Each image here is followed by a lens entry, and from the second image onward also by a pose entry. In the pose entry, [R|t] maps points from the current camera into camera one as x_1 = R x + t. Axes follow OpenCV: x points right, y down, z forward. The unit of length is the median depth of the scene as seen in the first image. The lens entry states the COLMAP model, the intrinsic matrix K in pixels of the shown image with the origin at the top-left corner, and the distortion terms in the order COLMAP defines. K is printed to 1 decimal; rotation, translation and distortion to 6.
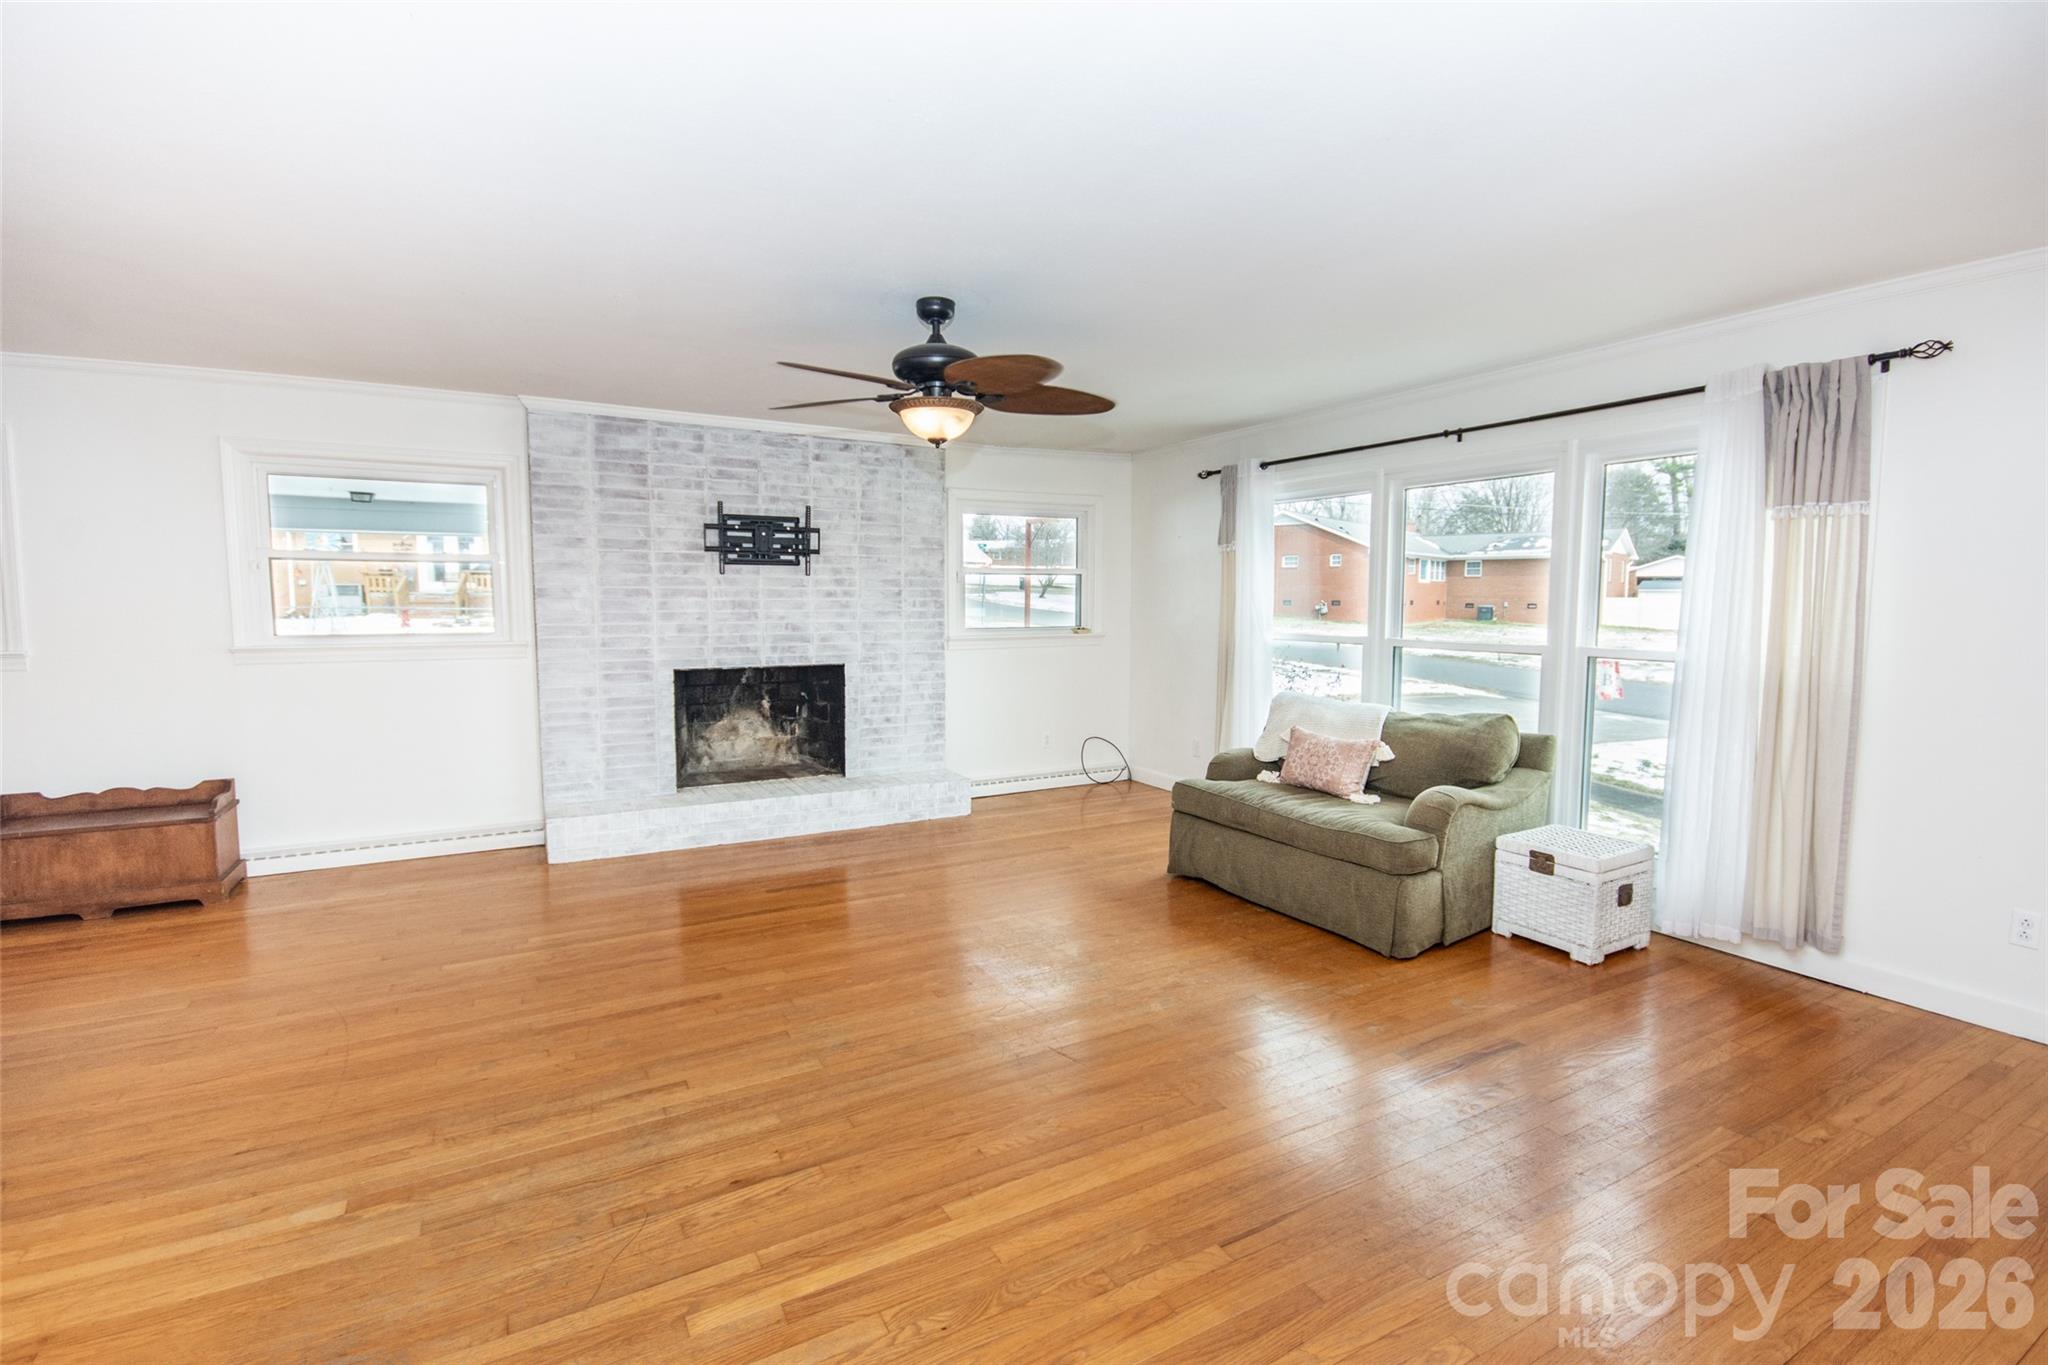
lens RADIAL K [[946.5, 0, 1022.2], [0, 946.5, 675.8], [0, 0, 1]] dist [0.000935, 0.000650]
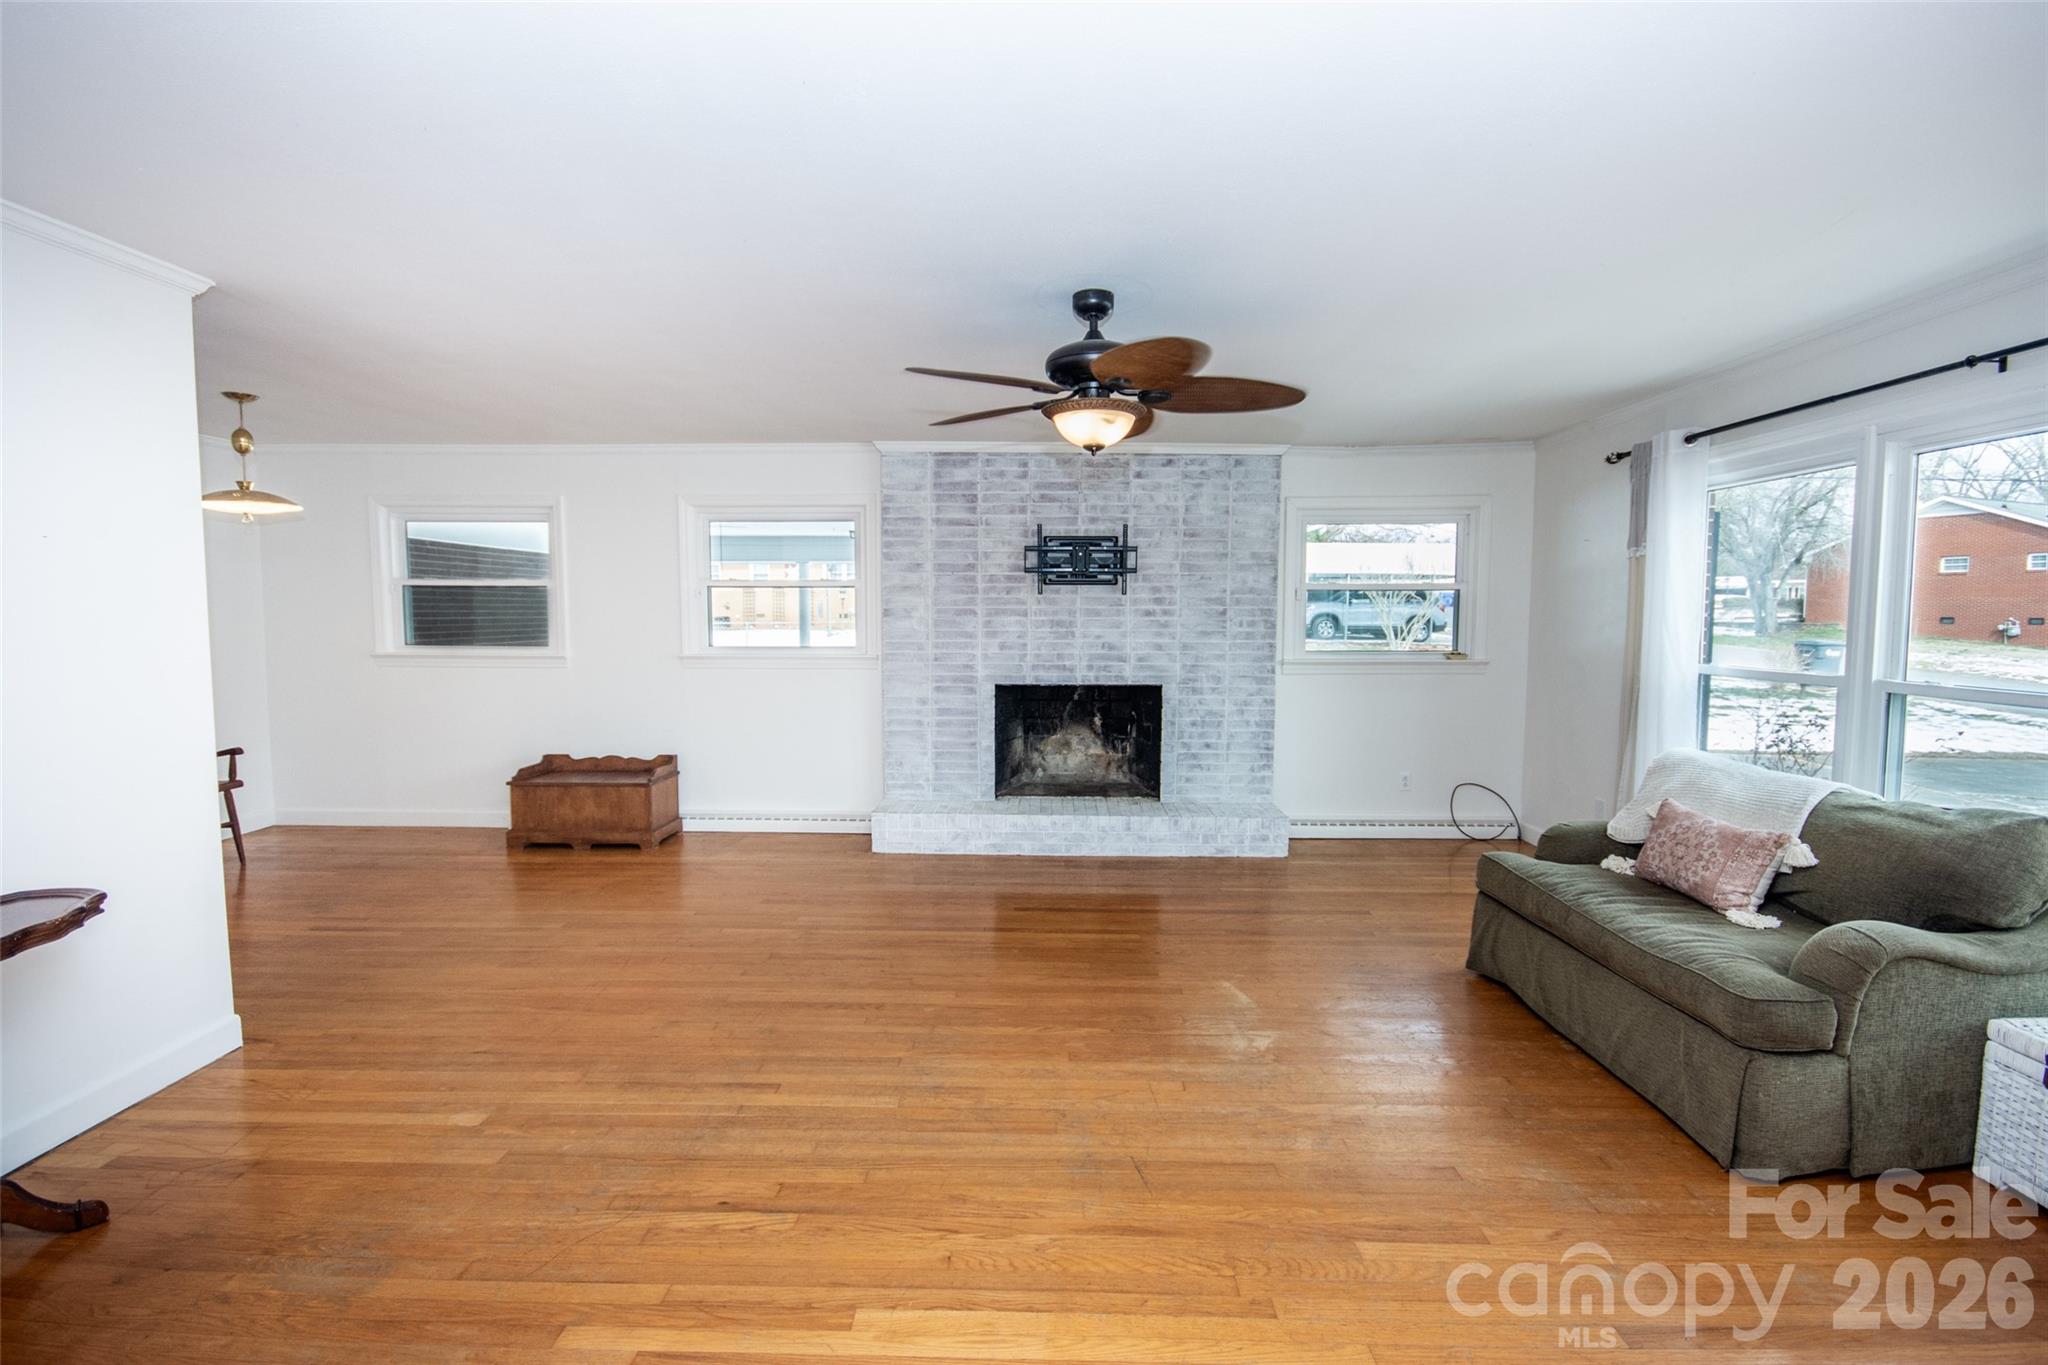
lens RADIAL K [[915.4, 0, 1021.0], [0, 915.4, 678.2], [0, 0, 1]] dist [-0.000941, -0.000393]
pose [[0.859431, 0.036075, -0.509977, 0.184657], [-0.042511, 0.999096, -0.000968, -0.013841], [0.509481, 0.022512, 0.860188, 0.131512]]
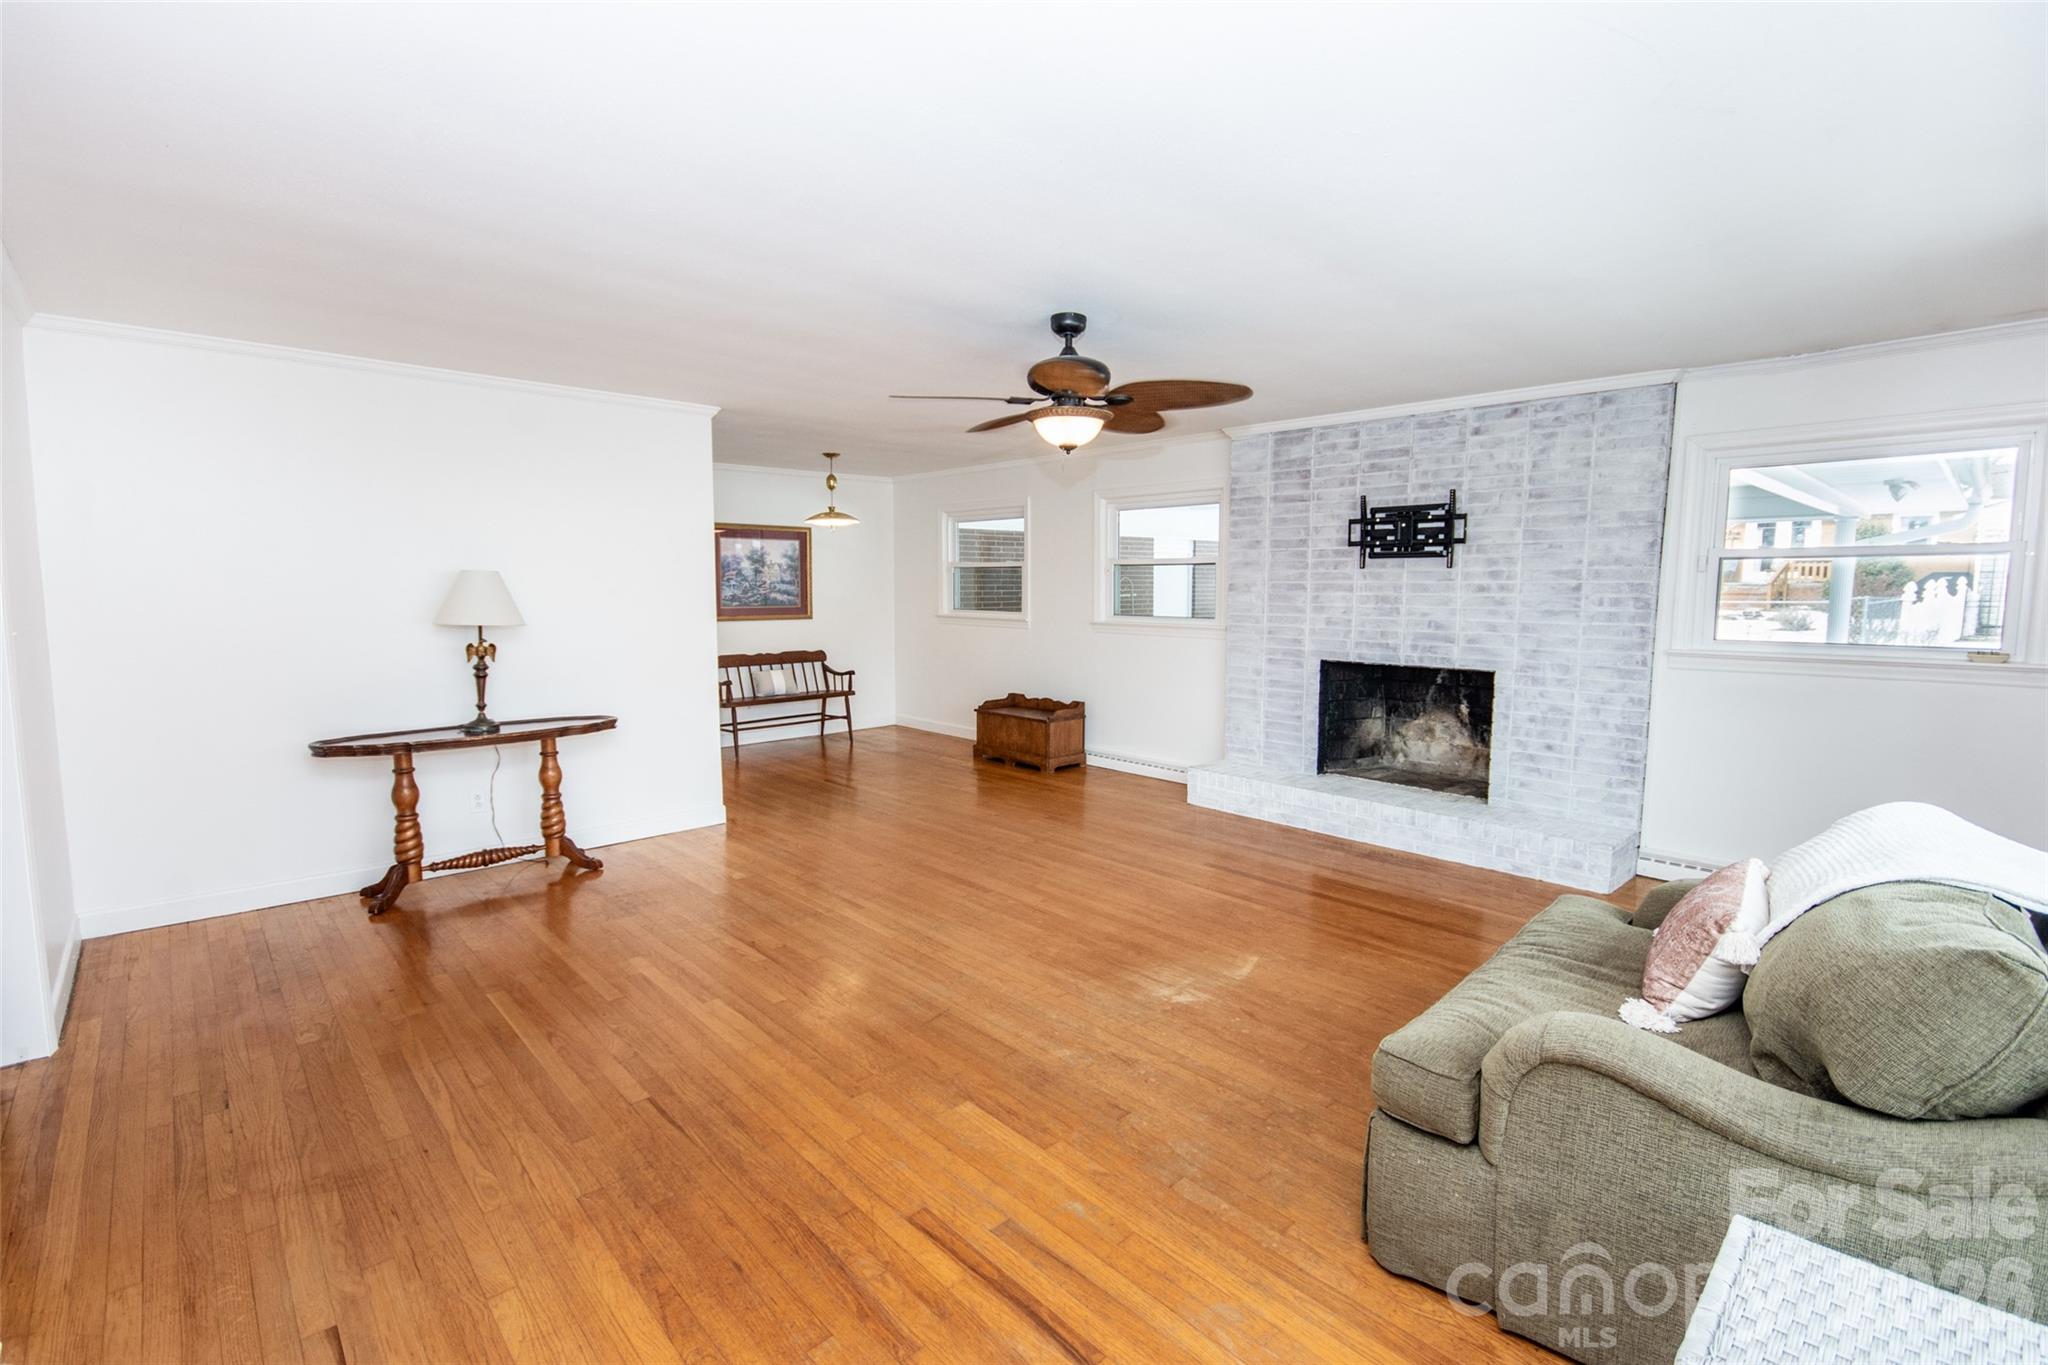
lens RADIAL K [[915.4, 0, 1021.0], [0, 915.4, 678.2], [0, 0, 1]] dist [-0.000941, -0.000393]
pose [[0.238953, 0.097167, -0.966157, 0.555188], [-0.081924, 0.993451, 0.079651, -0.040881], [0.967569, 0.060118, 0.245348, 0.432273]]
